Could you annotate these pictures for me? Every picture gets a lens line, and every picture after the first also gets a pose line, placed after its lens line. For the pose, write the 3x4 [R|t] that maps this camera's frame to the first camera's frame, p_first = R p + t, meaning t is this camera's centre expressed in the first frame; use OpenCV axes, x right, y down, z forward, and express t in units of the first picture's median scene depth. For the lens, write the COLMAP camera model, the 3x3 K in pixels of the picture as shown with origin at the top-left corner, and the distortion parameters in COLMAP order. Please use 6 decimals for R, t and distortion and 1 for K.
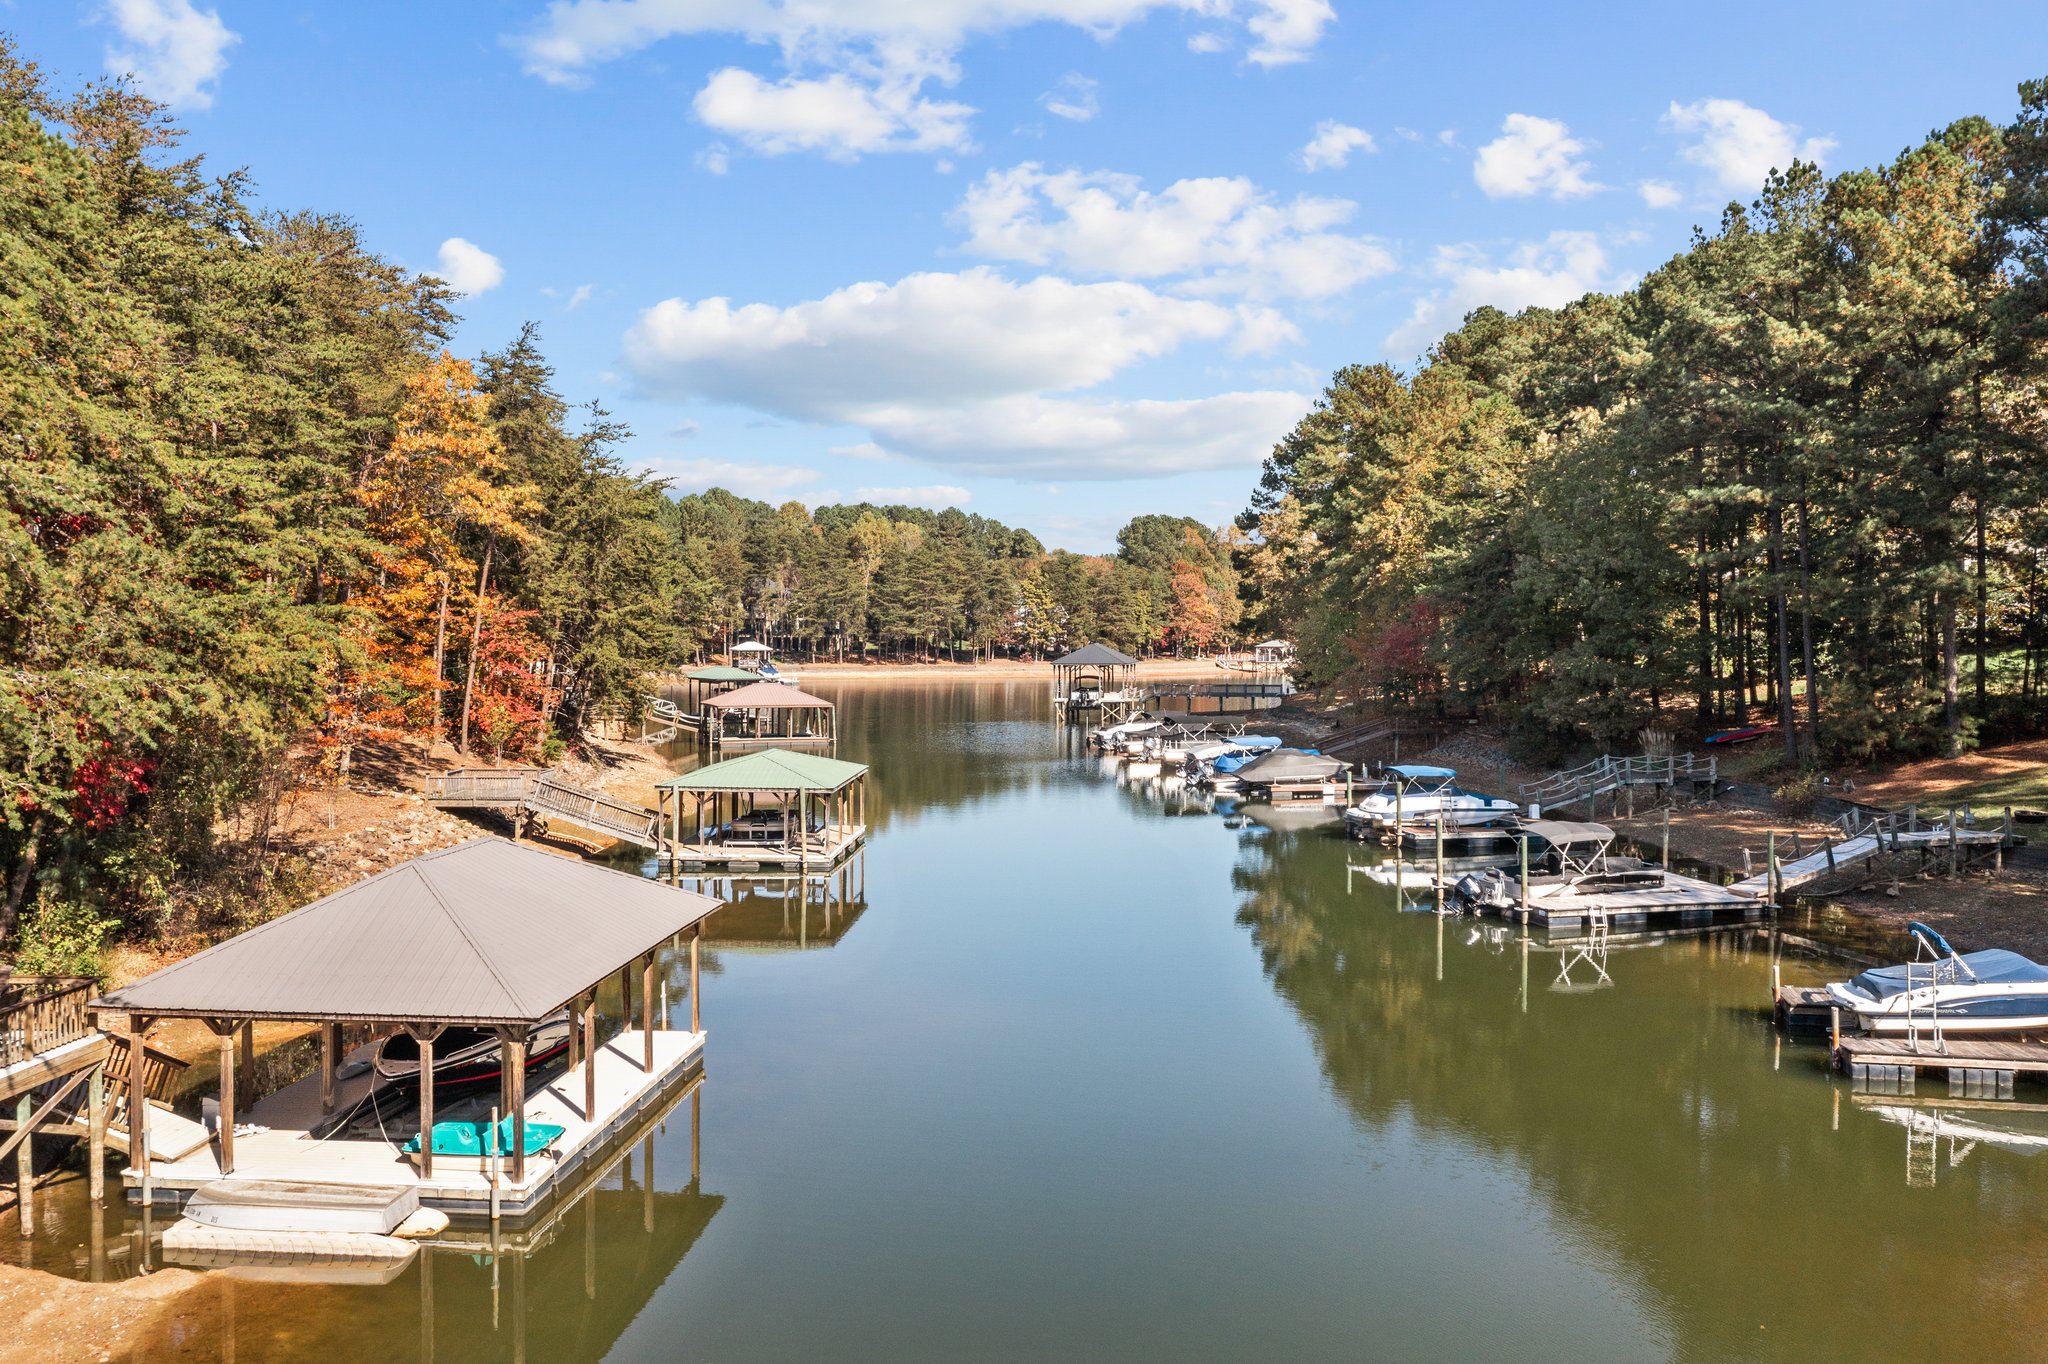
lens RADIAL K [[1647.3, 0, 1028.5], [0, 1647.3, 651.4], [0, 0, 1]] dist [-0.003595, 0.003808]
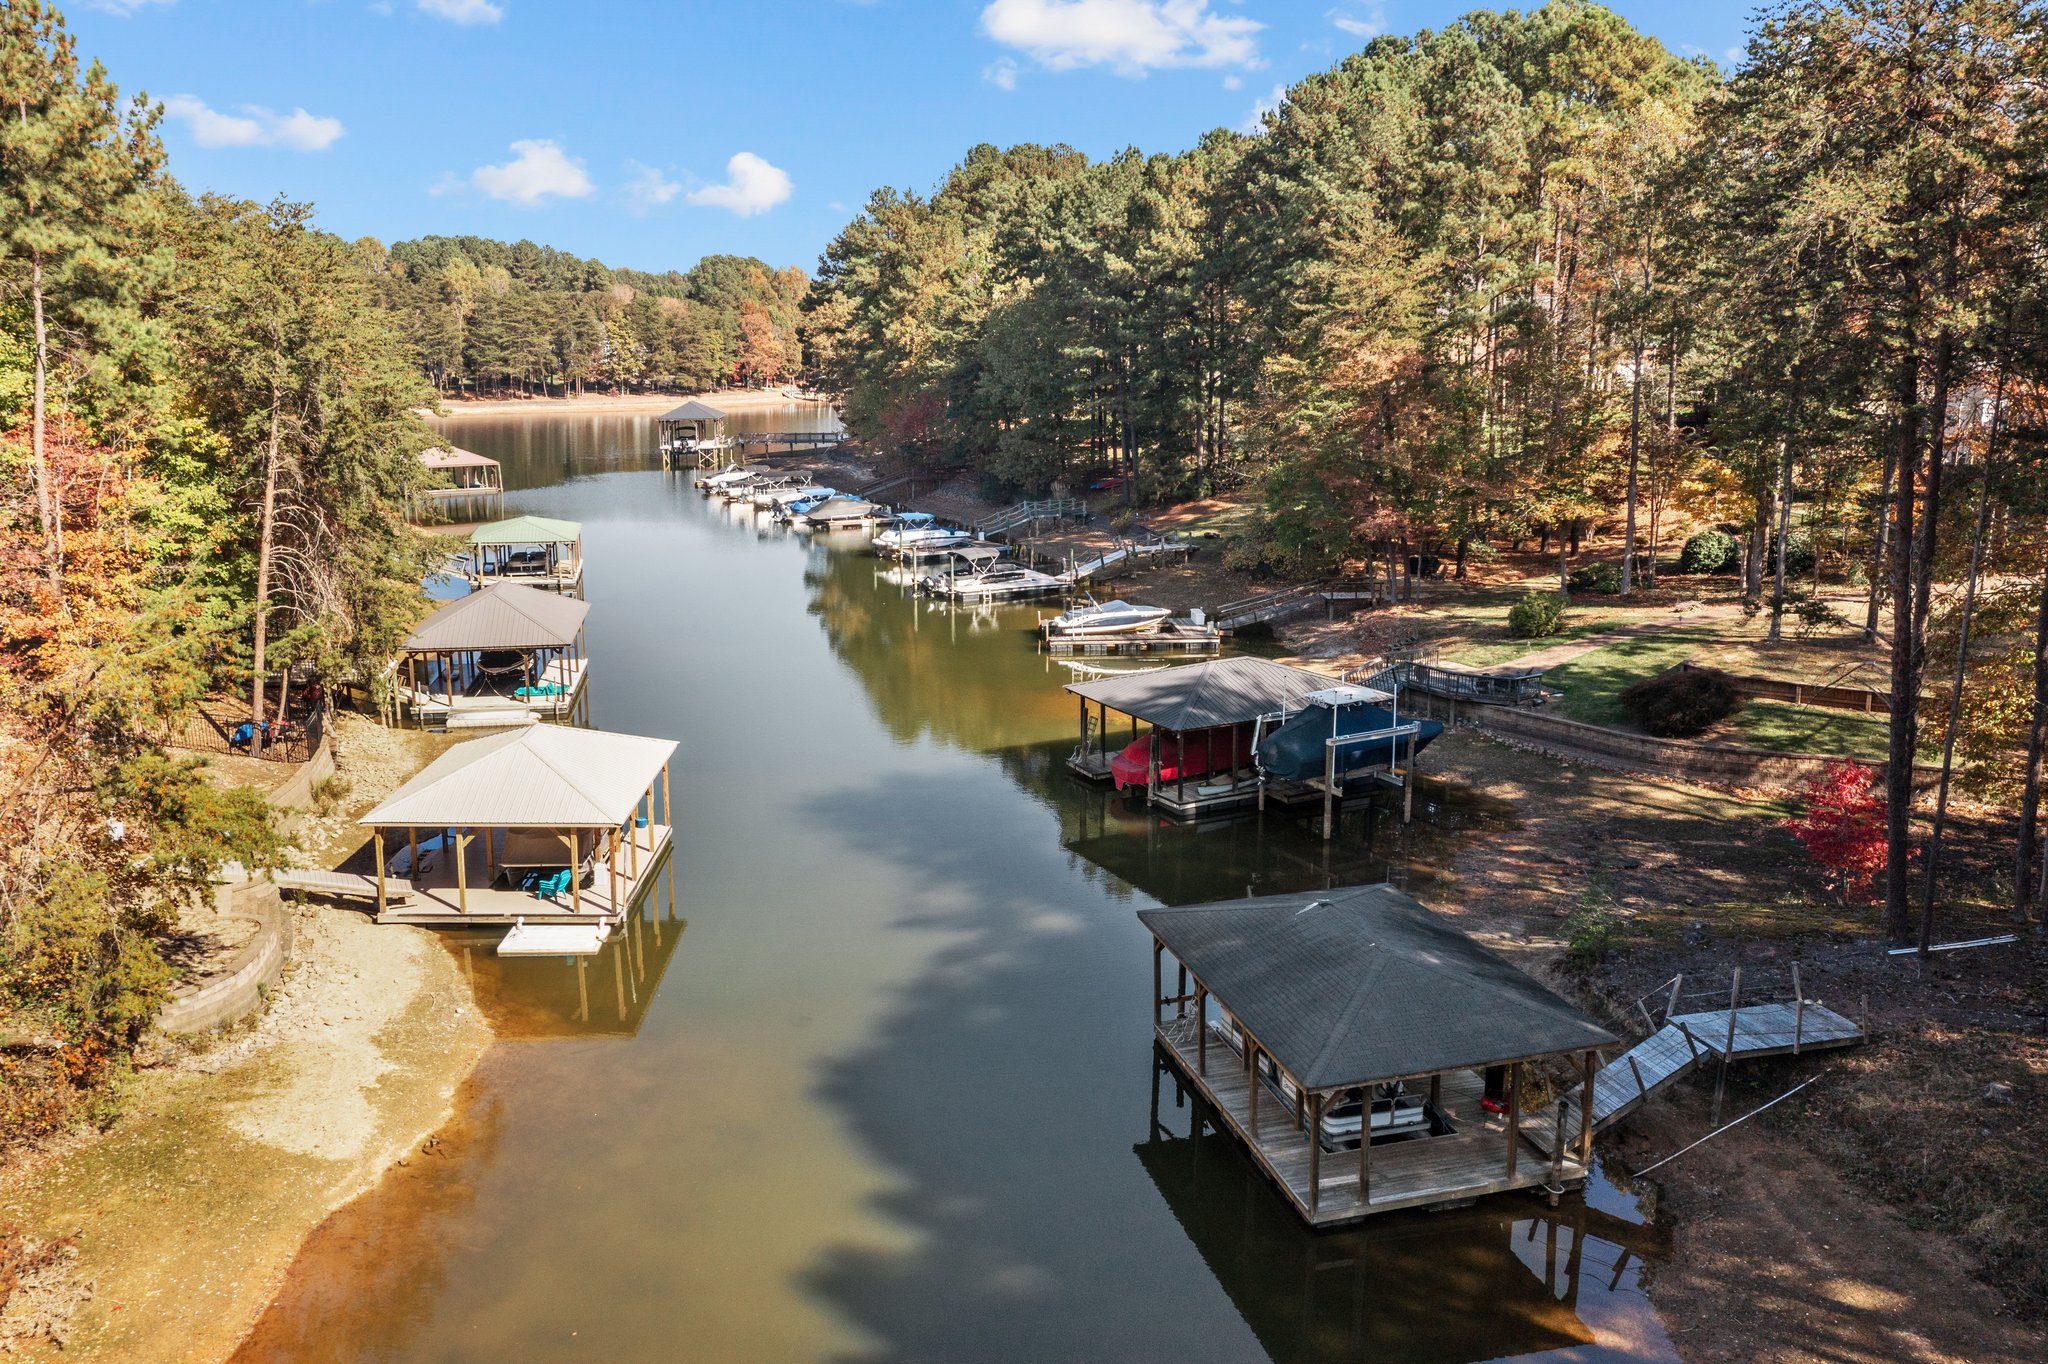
lens RADIAL K [[1647.3, 0, 1028.5], [0, 1647.3, 651.4], [0, 0, 1]] dist [-0.003595, 0.003808]
pose [[0.965628, -0.051871, 0.254702, -0.061533], [0.004789, 0.983271, 0.182088, -0.067228], [-0.259886, -0.174610, 0.949722, -0.458935]]
